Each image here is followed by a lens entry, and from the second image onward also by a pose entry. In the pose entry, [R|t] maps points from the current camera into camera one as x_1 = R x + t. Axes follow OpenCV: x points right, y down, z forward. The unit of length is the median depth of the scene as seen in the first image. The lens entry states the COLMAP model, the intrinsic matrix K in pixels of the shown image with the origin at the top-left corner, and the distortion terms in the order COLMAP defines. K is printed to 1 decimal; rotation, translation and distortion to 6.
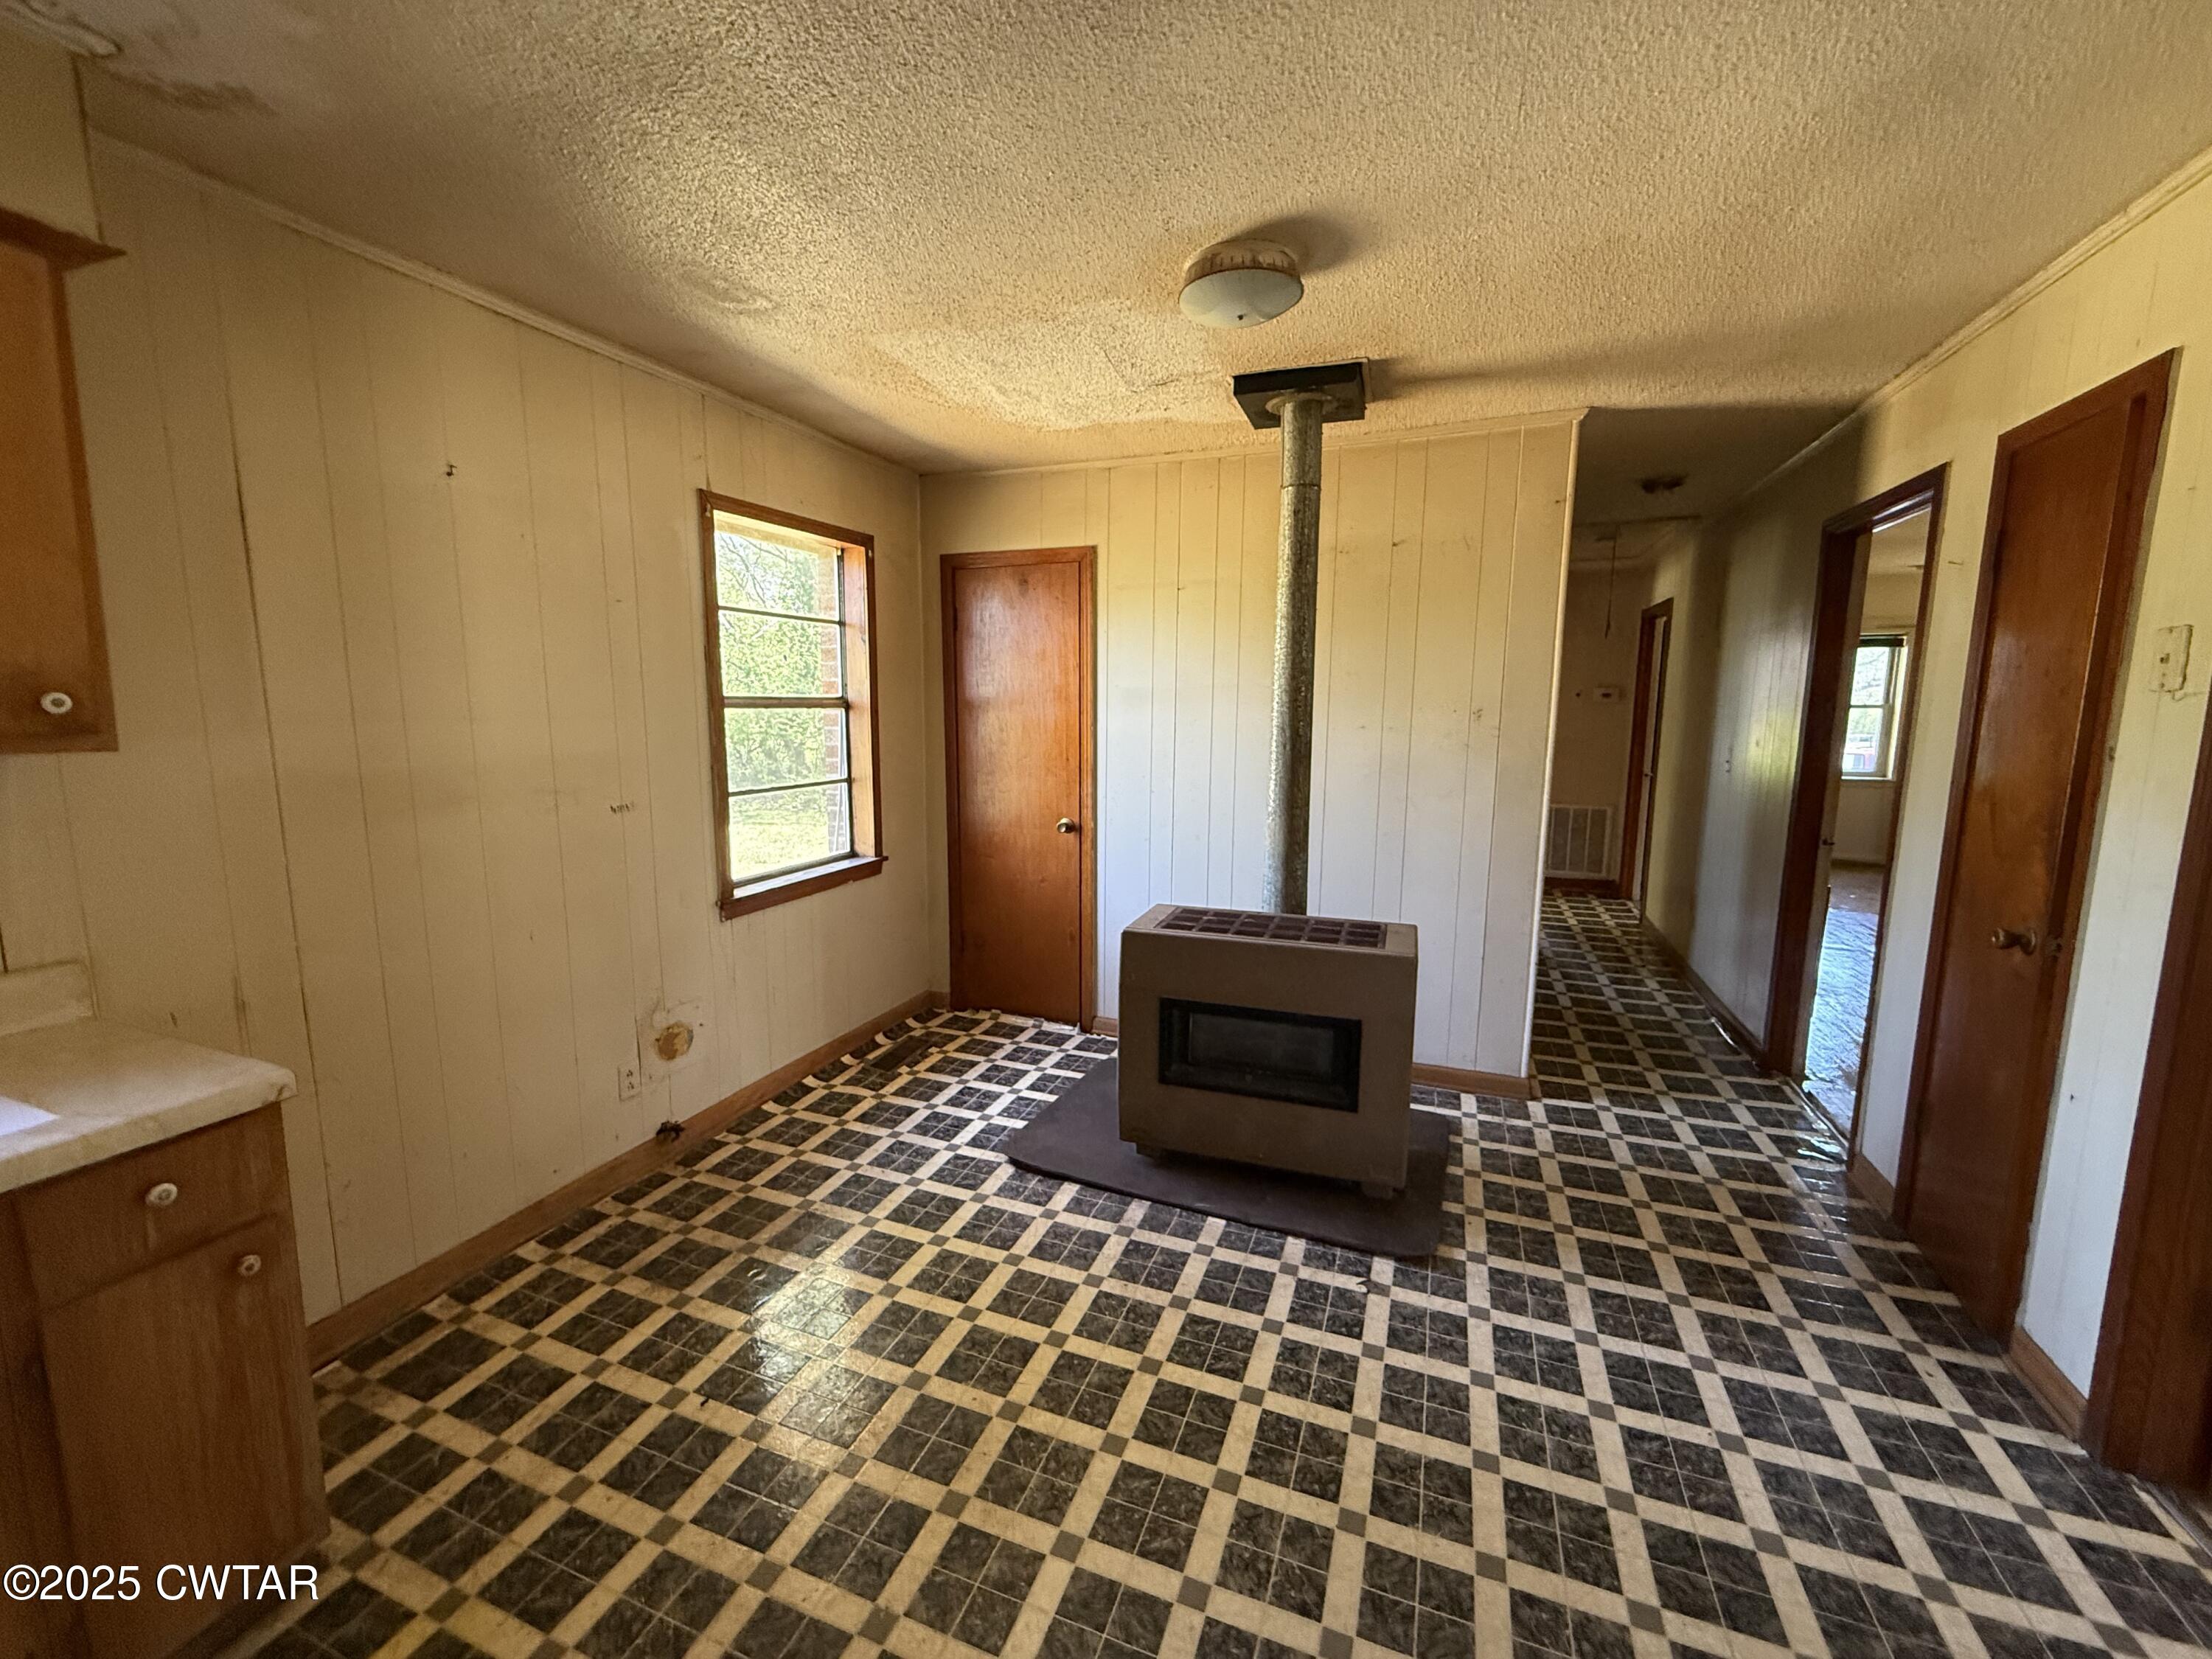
lens RADIAL K [[884.0, 0, 1109.4], [0, 884.0, 825.3], [0, 0, 1]] dist [0.002264, -0.000210]
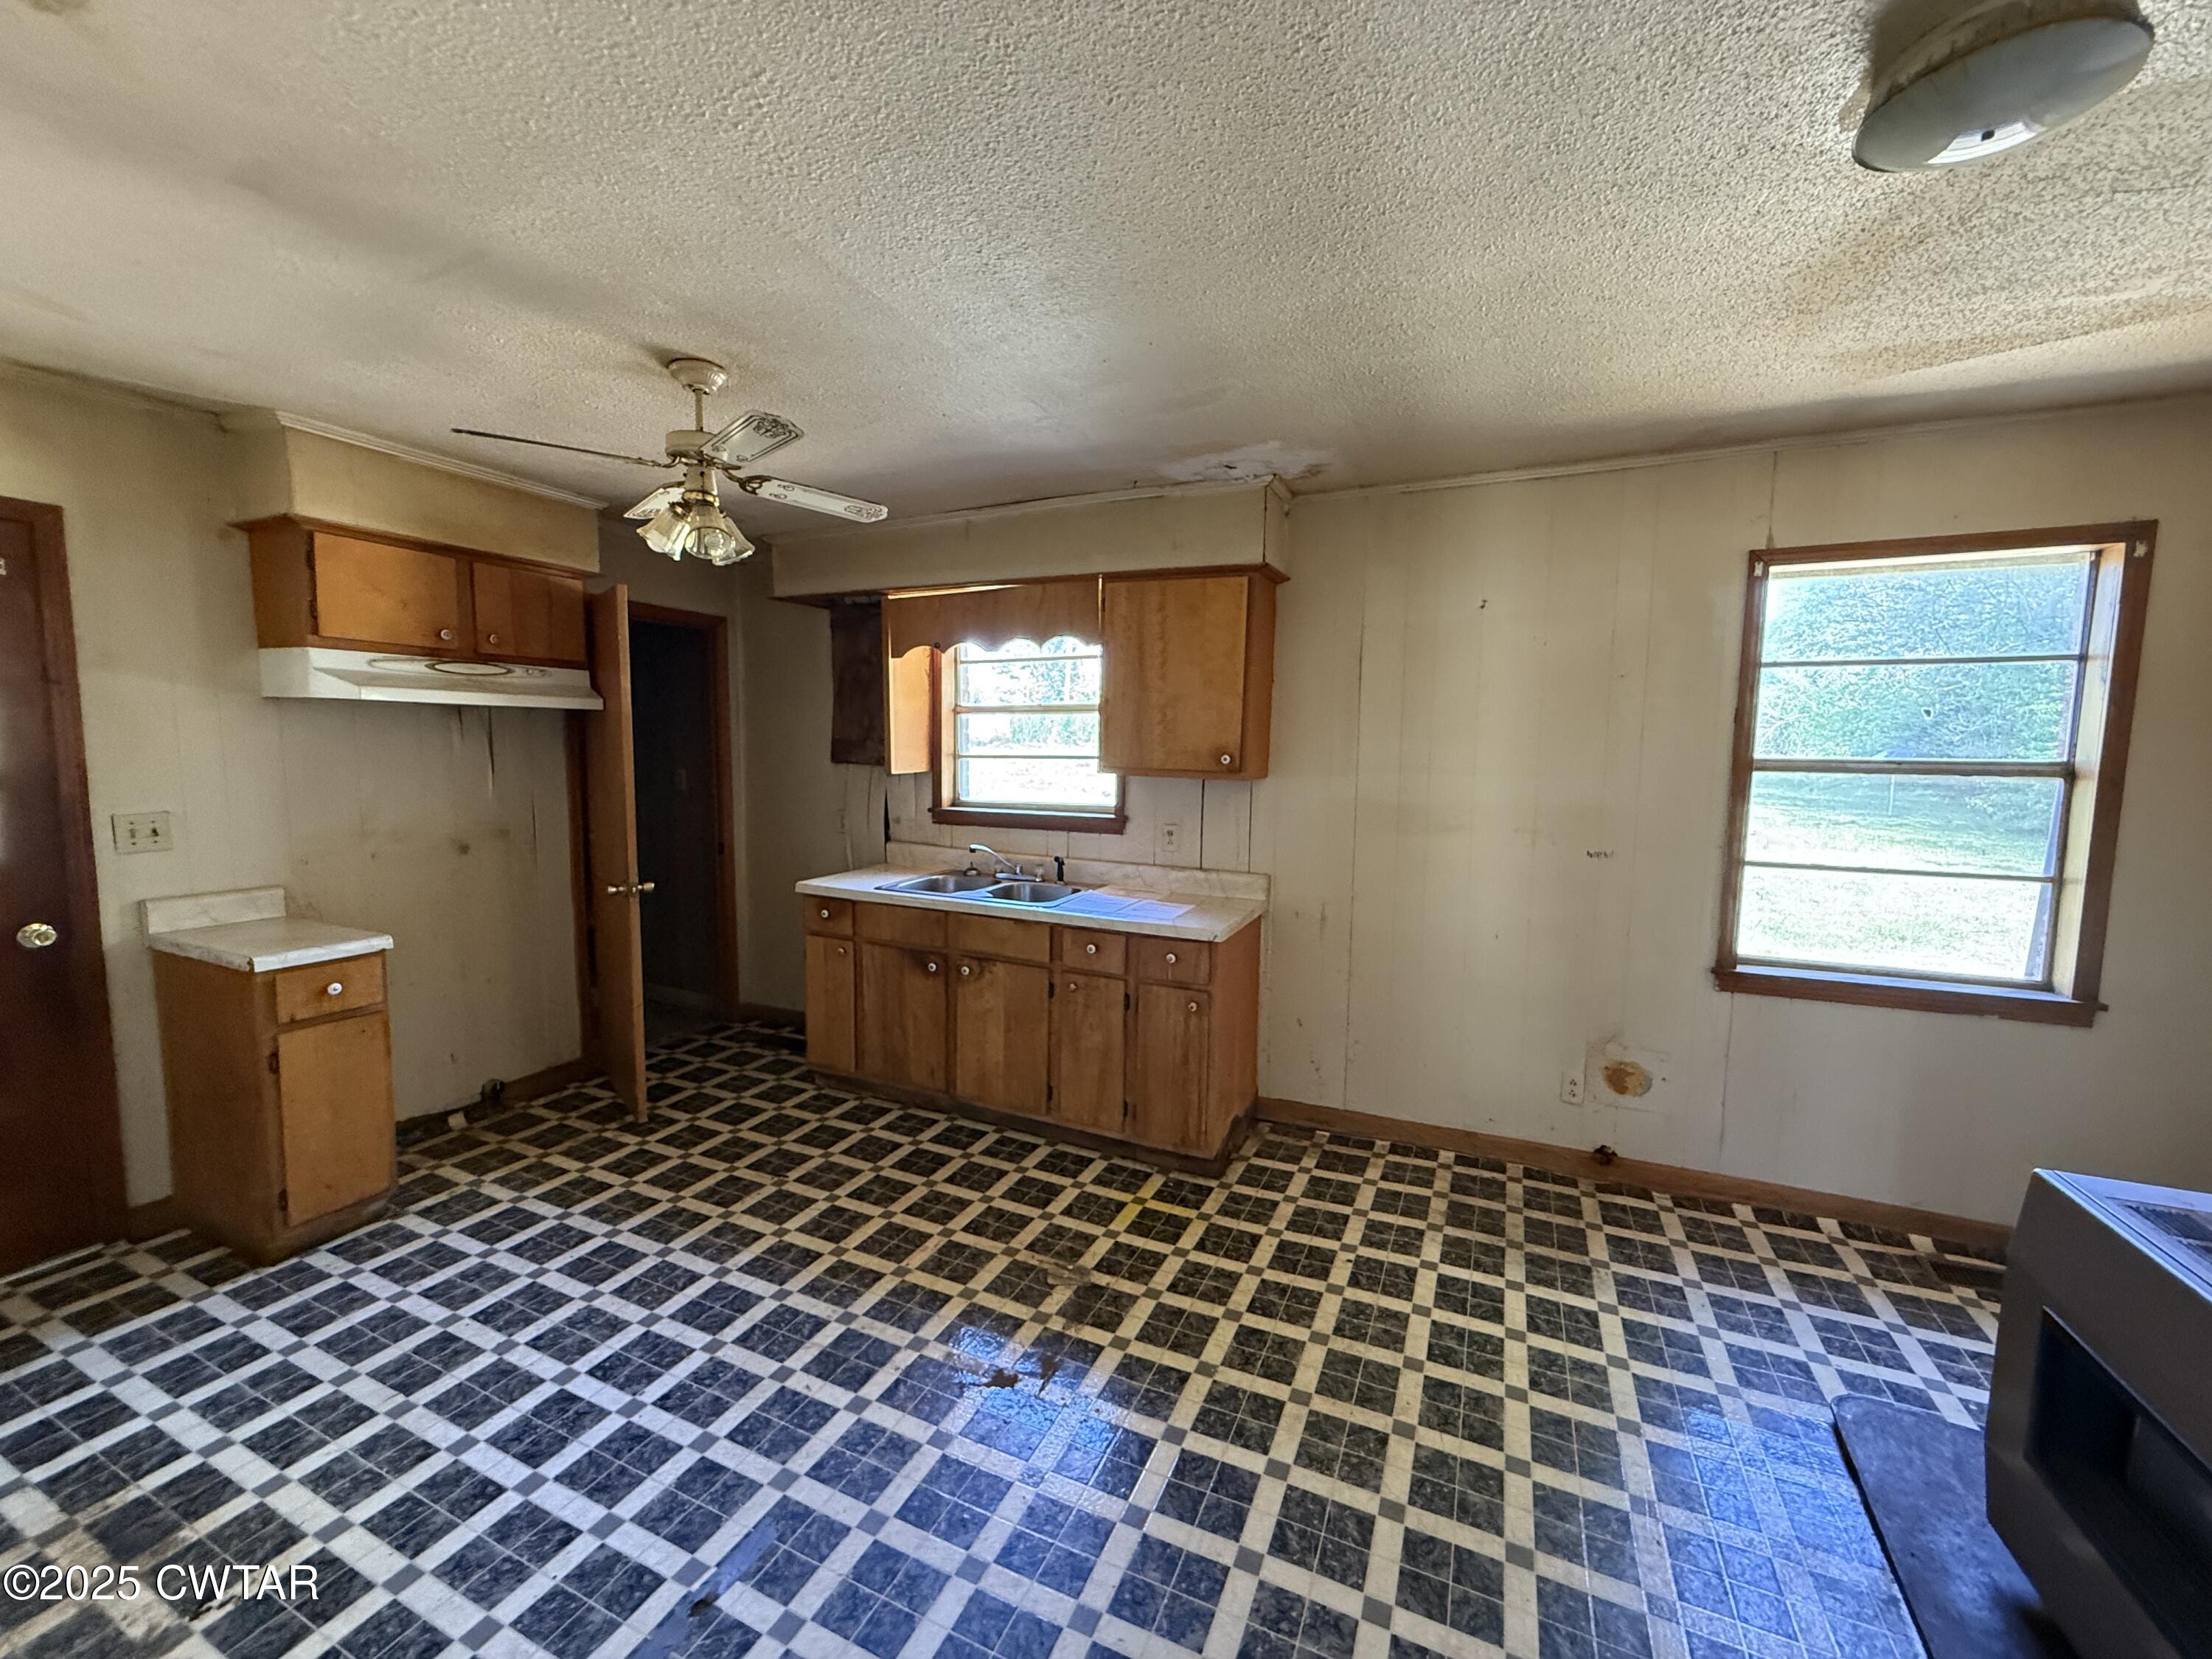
lens RADIAL K [[884.0, 0, 1100.6], [0, 884.0, 832.6], [0, 0, 1]] dist [0.002264, -0.000210]
pose [[-0.063289, 0.089167, -0.994004, 0.559608], [-0.148527, 0.984067, 0.097732, -0.056479], [0.986881, 0.153822, -0.049037, 0.360752]]
